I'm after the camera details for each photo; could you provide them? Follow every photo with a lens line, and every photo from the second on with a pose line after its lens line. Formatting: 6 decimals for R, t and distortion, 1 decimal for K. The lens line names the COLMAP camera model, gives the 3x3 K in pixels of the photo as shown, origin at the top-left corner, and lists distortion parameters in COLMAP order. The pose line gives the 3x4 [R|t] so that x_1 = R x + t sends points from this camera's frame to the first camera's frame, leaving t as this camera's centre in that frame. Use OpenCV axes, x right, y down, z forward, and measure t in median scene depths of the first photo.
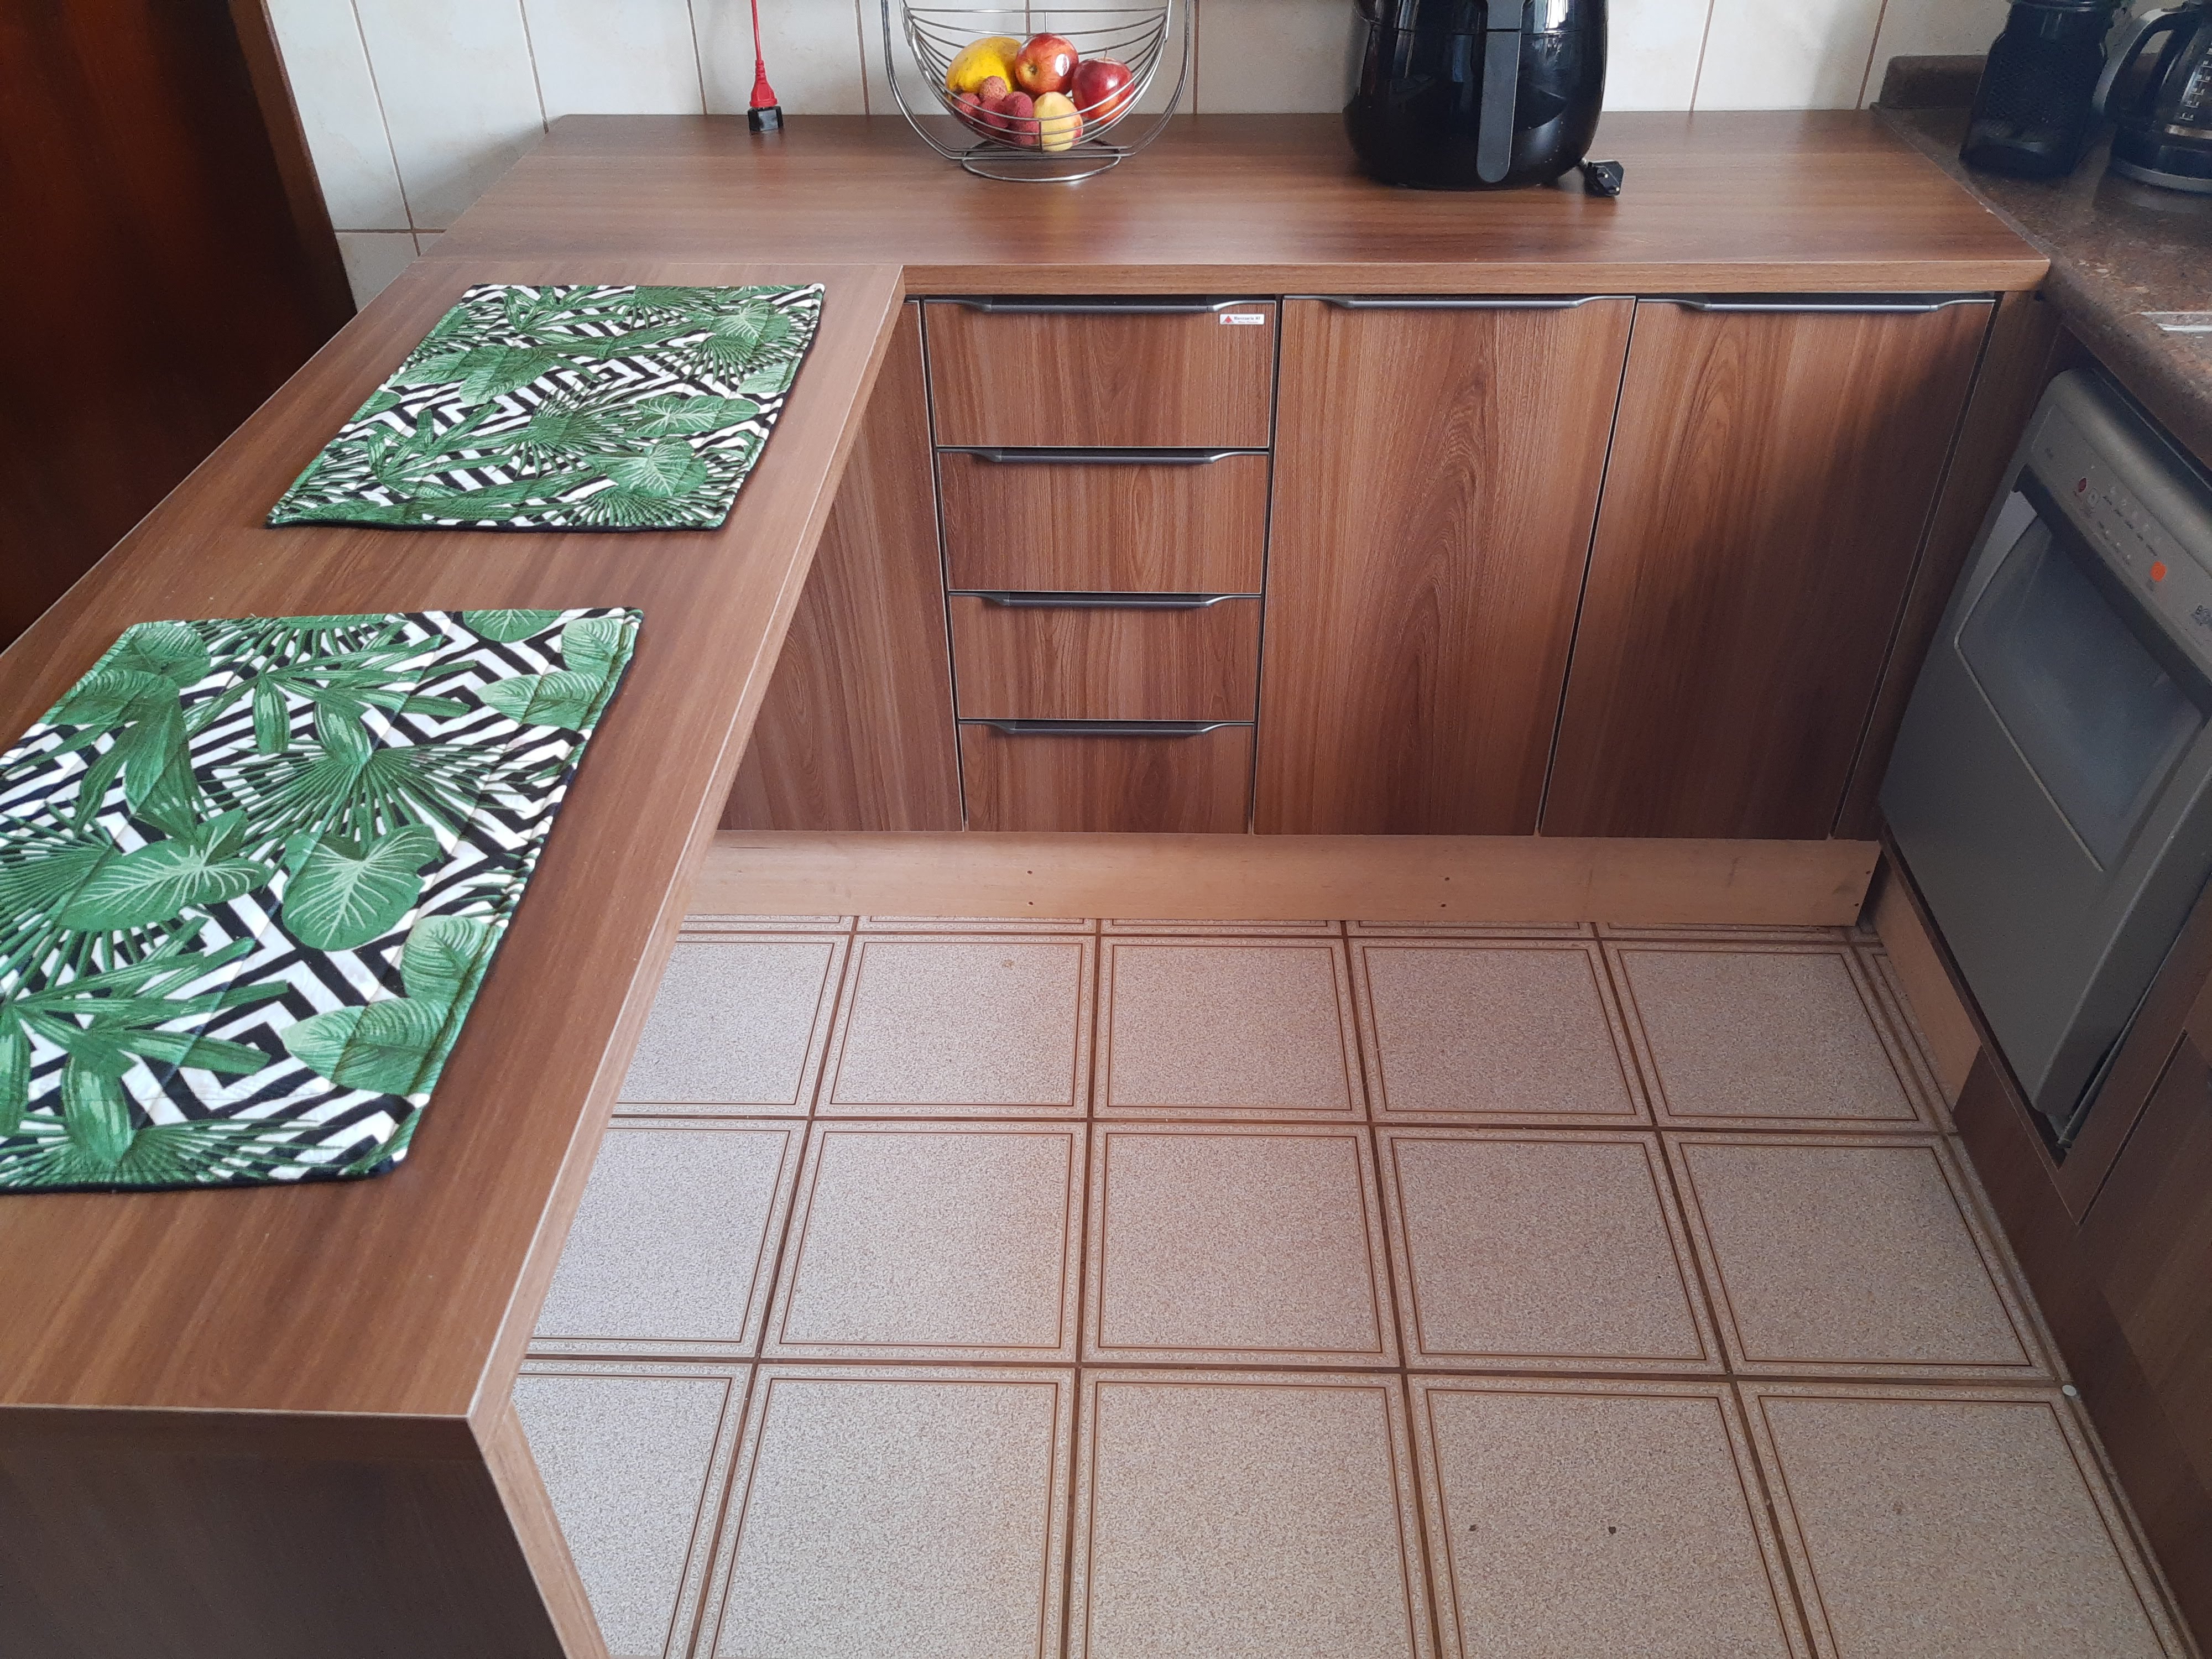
lens RADIAL K [[1683.1, 0, 1109.1], [0, 1683.1, 835.2], [0, 0, 1]] dist [-0.007939, -0.002060]
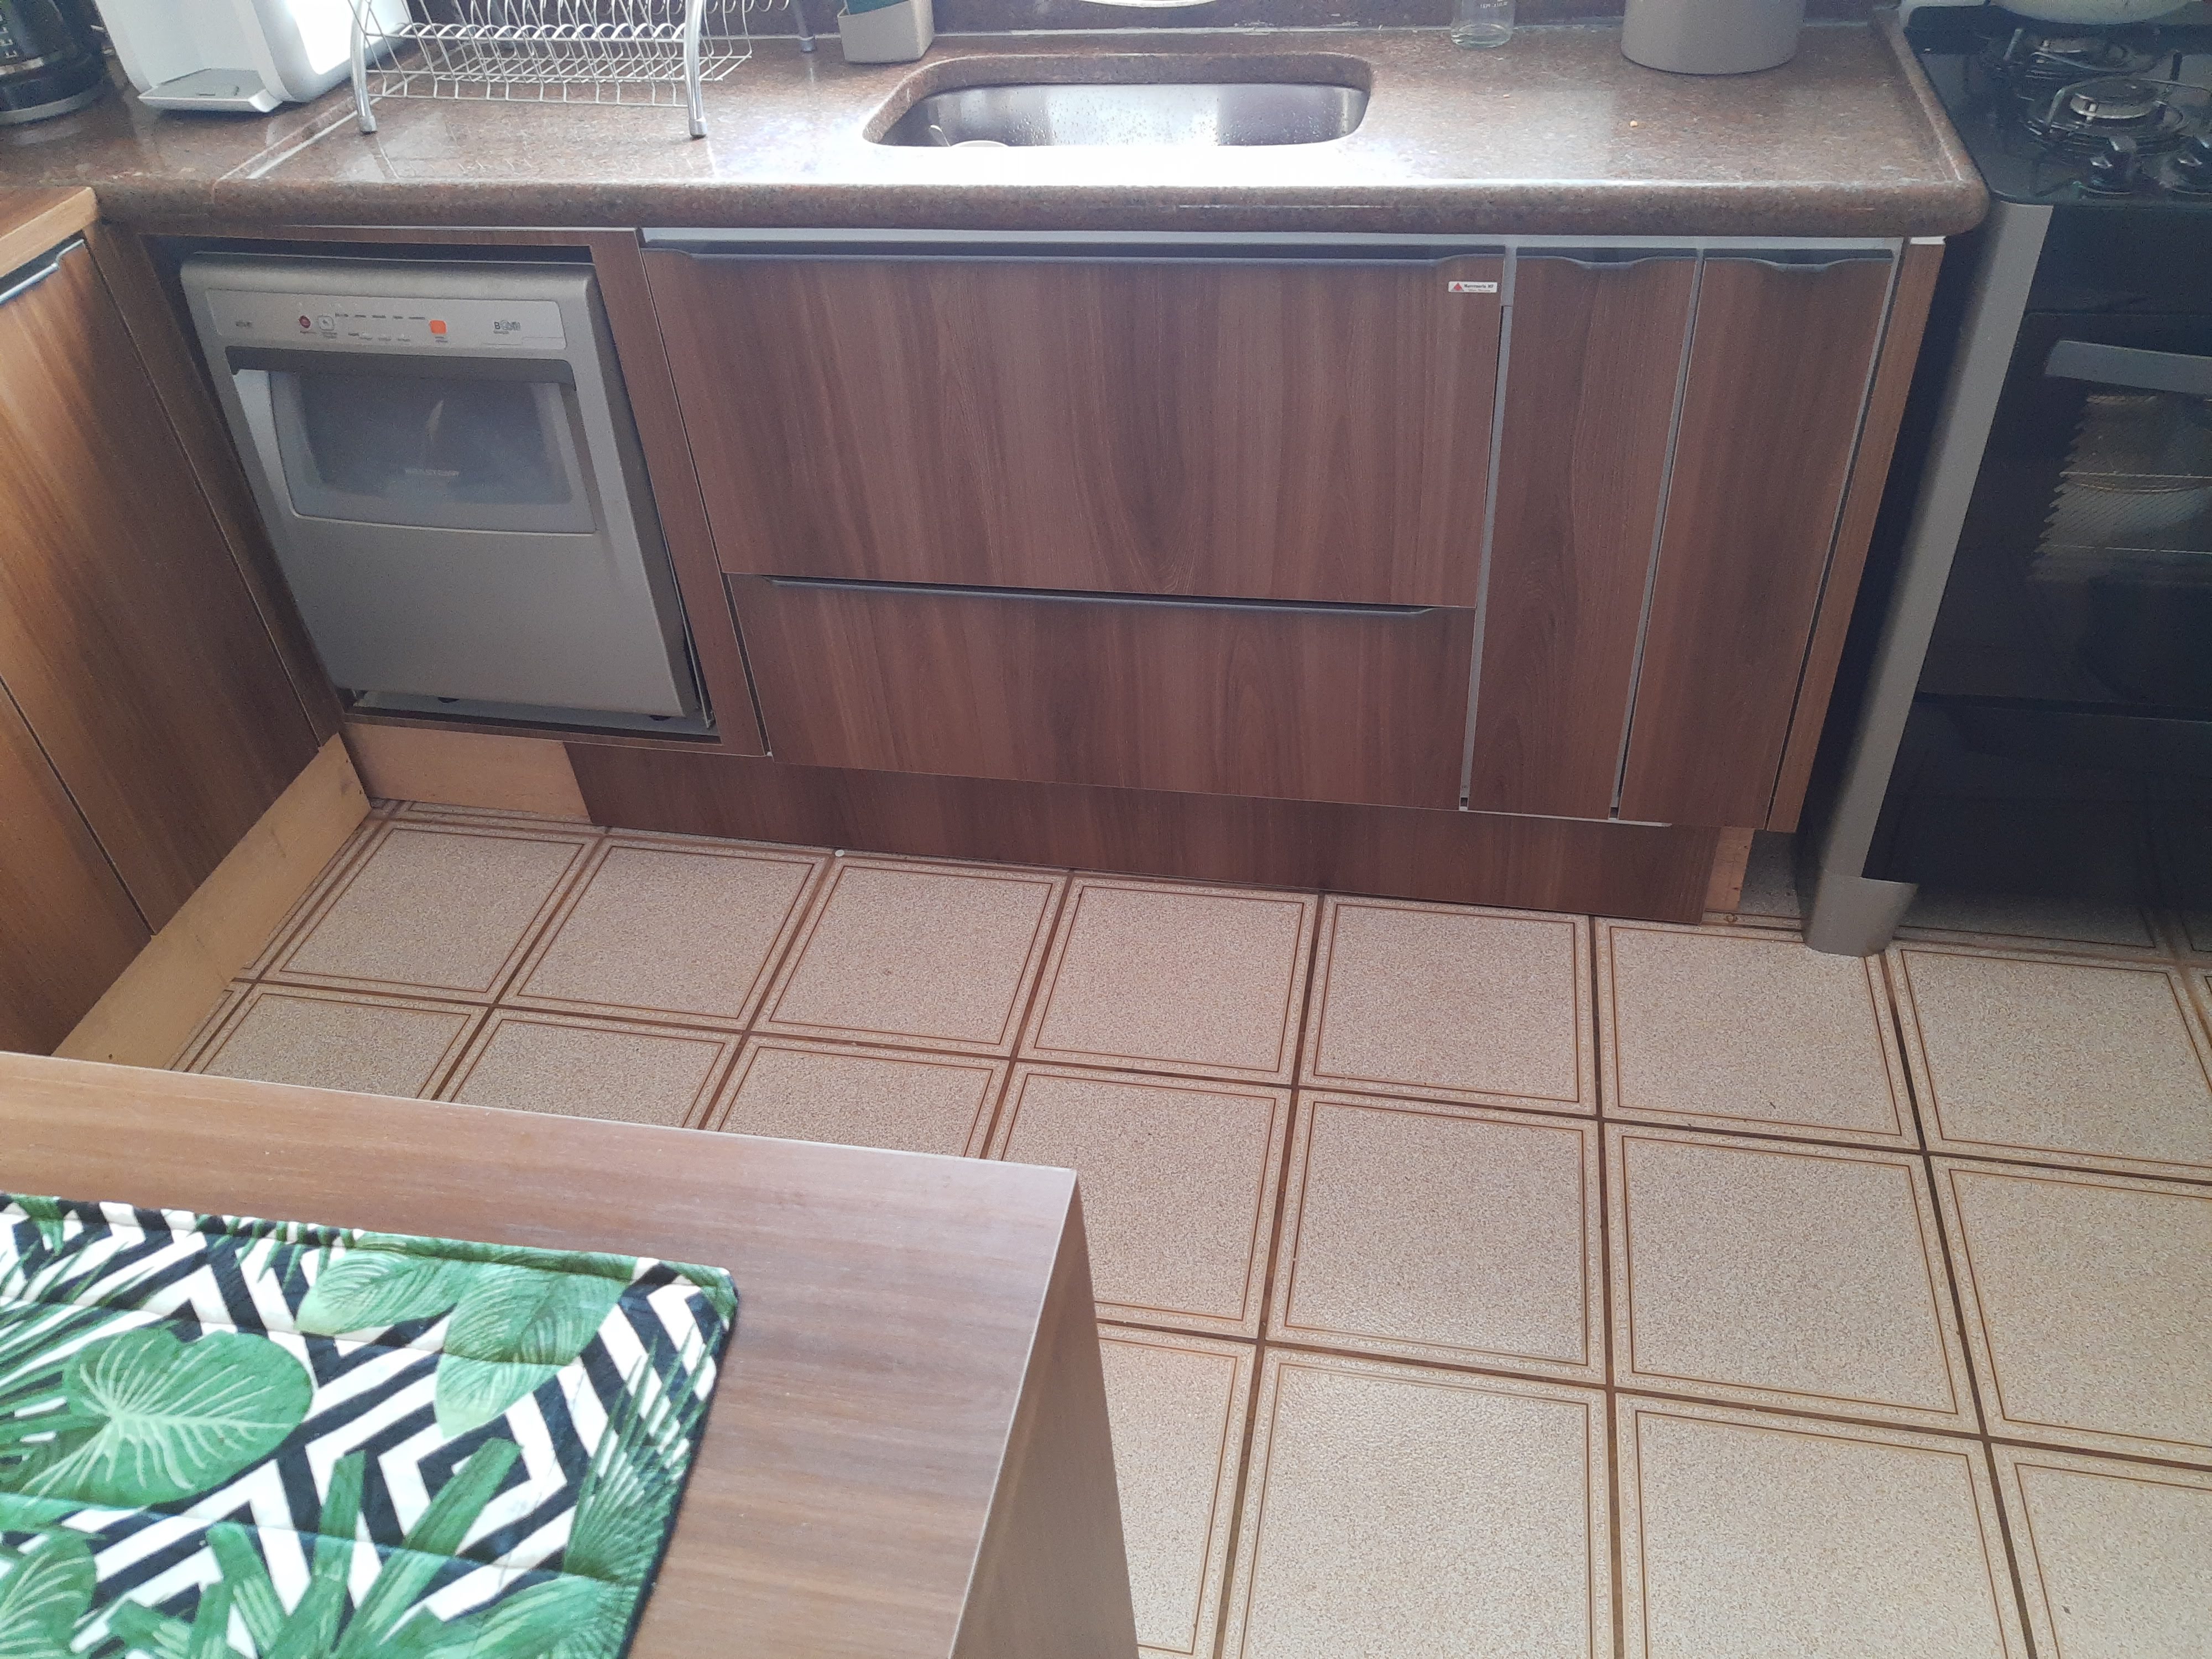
lens RADIAL K [[1689.7, 0, 1106.0], [0, 1689.7, 829.5], [0, 0, 1]] dist [0.006400, -0.007579]
pose [[0.161128, -0.633642, 0.756661, -0.410973], [0.654972, 0.642166, 0.398289, -0.081554], [-0.738274, 0.431417, 0.518489, 0.129774]]
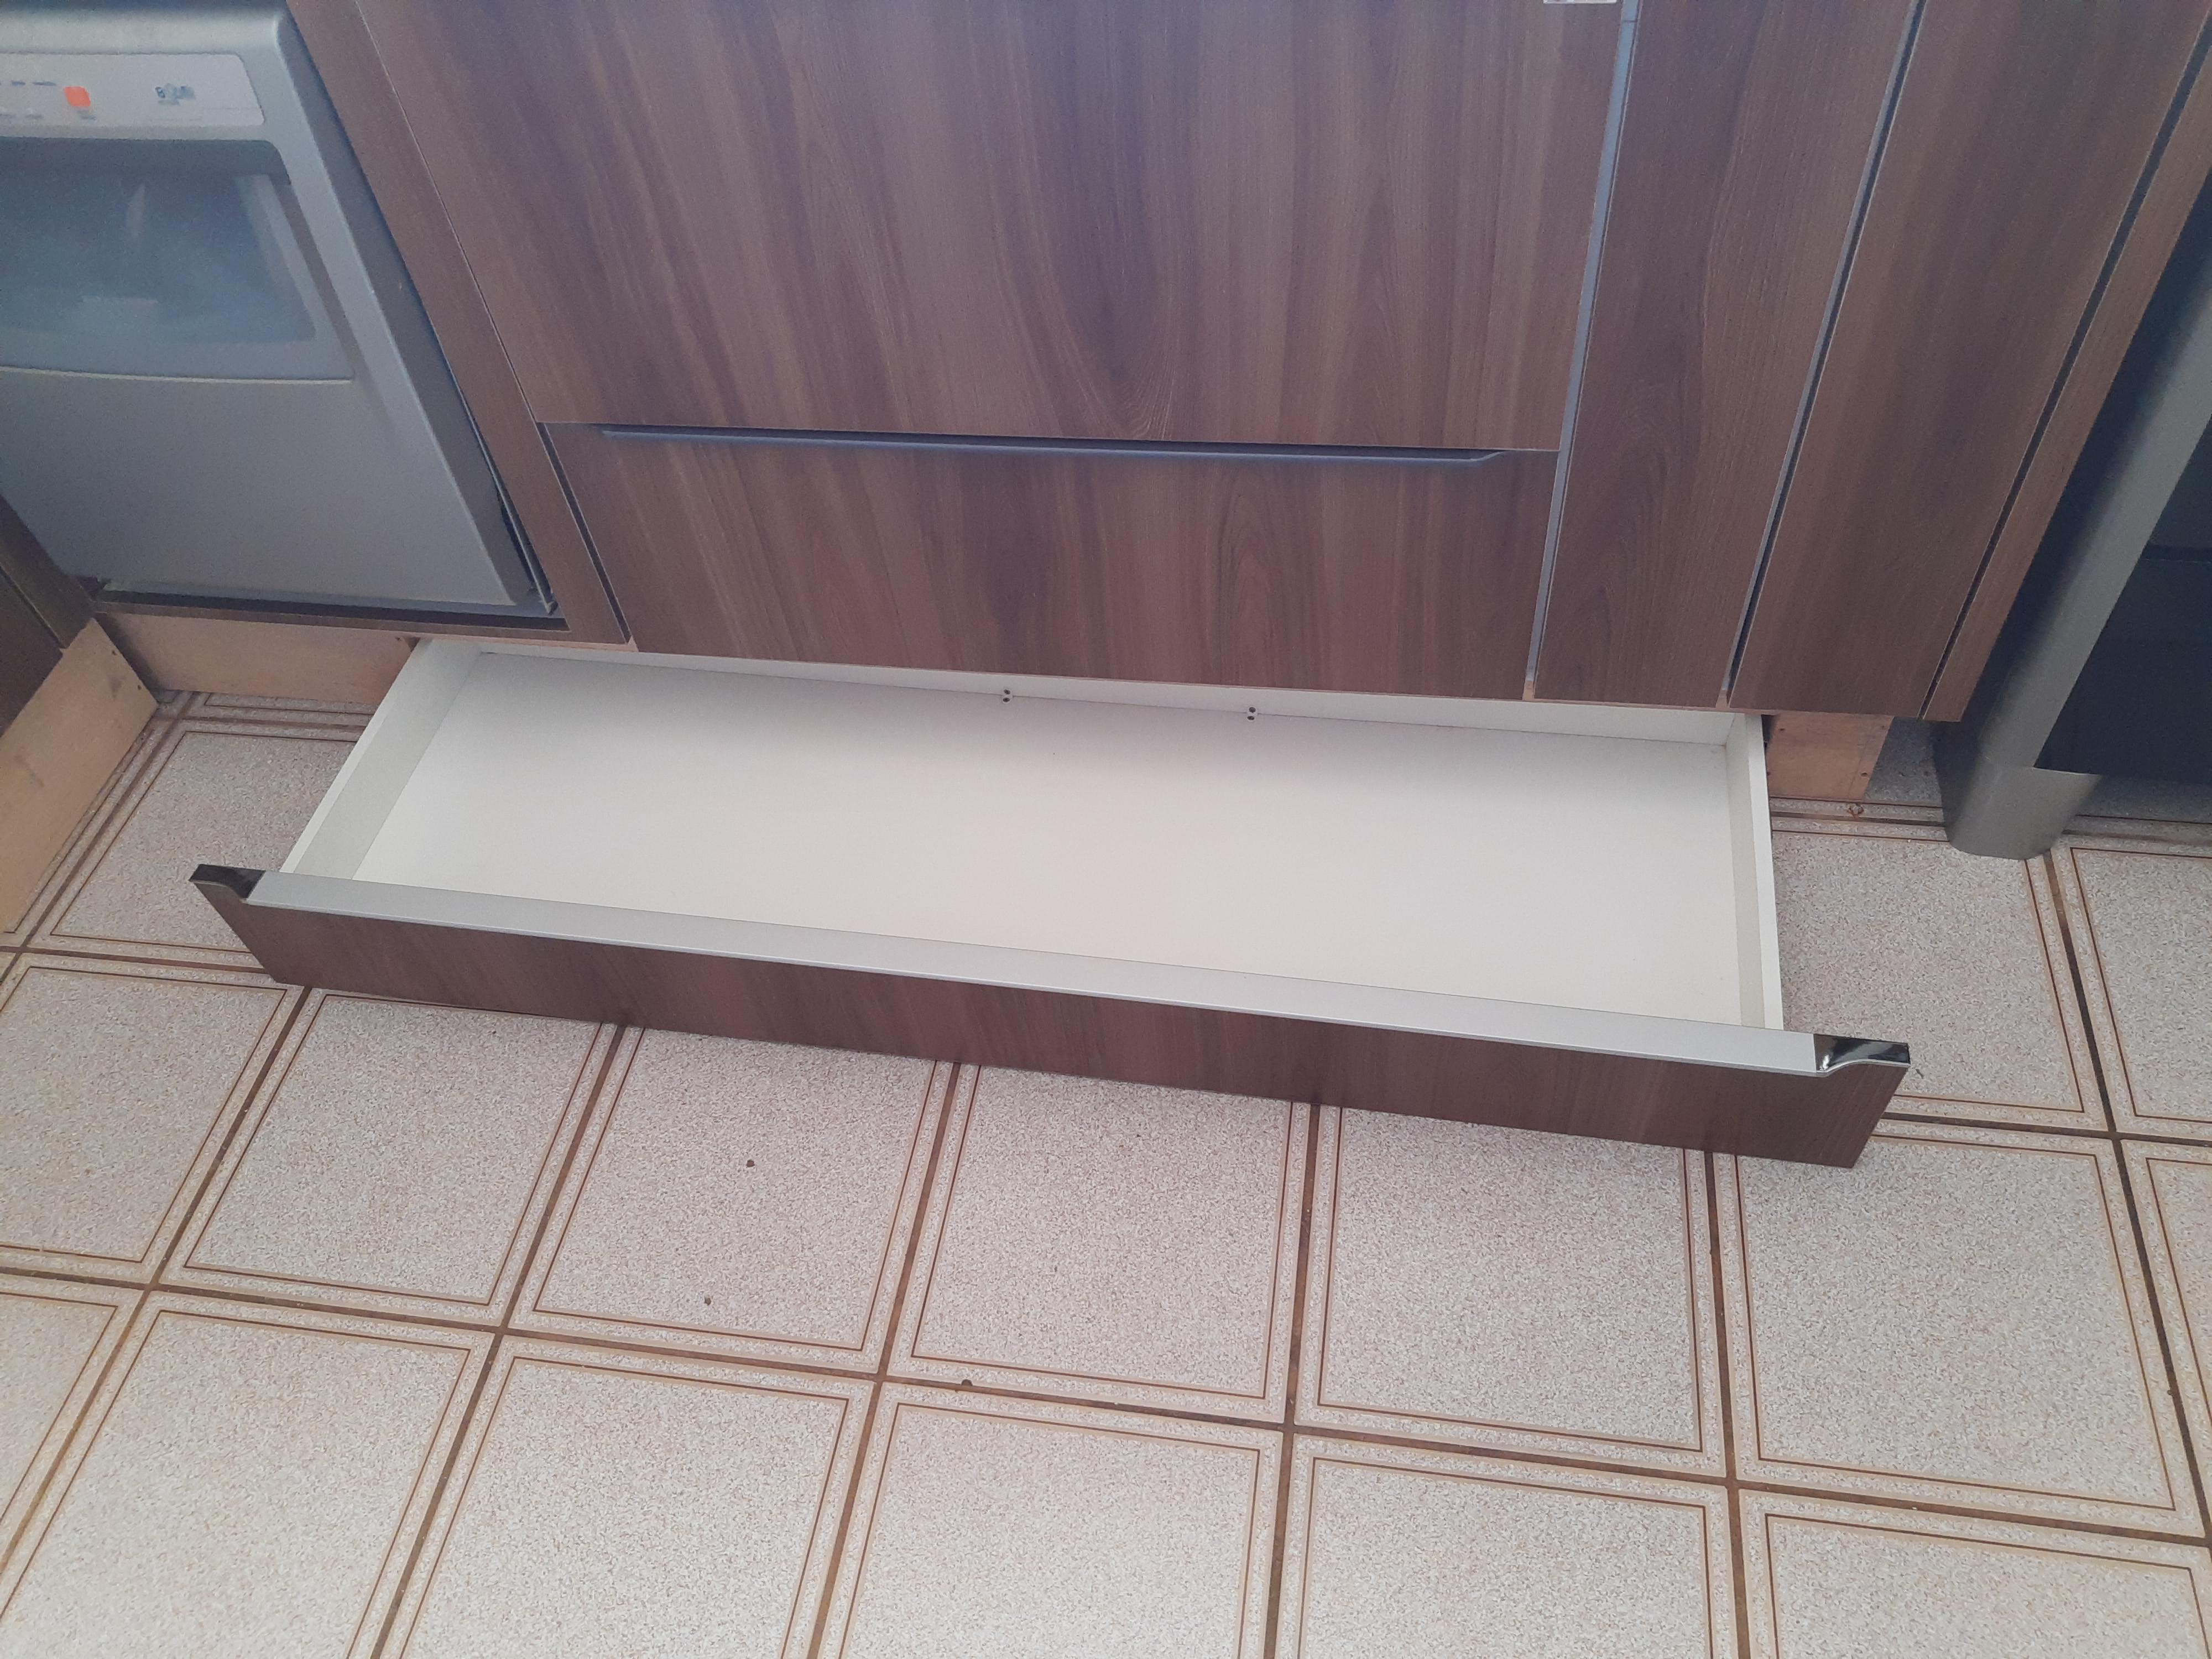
lens RADIAL K [[1681.2, 0, 1106.0], [0, 1681.2, 829.5], [0, 0, 1]] dist [-0.012094, 0.010798]
pose [[0.123161, -0.768831, 0.627479, -0.120896], [0.672040, 0.529859, 0.517312, -0.042141], [-0.730201, 0.357978, 0.581944, 0.215076]]
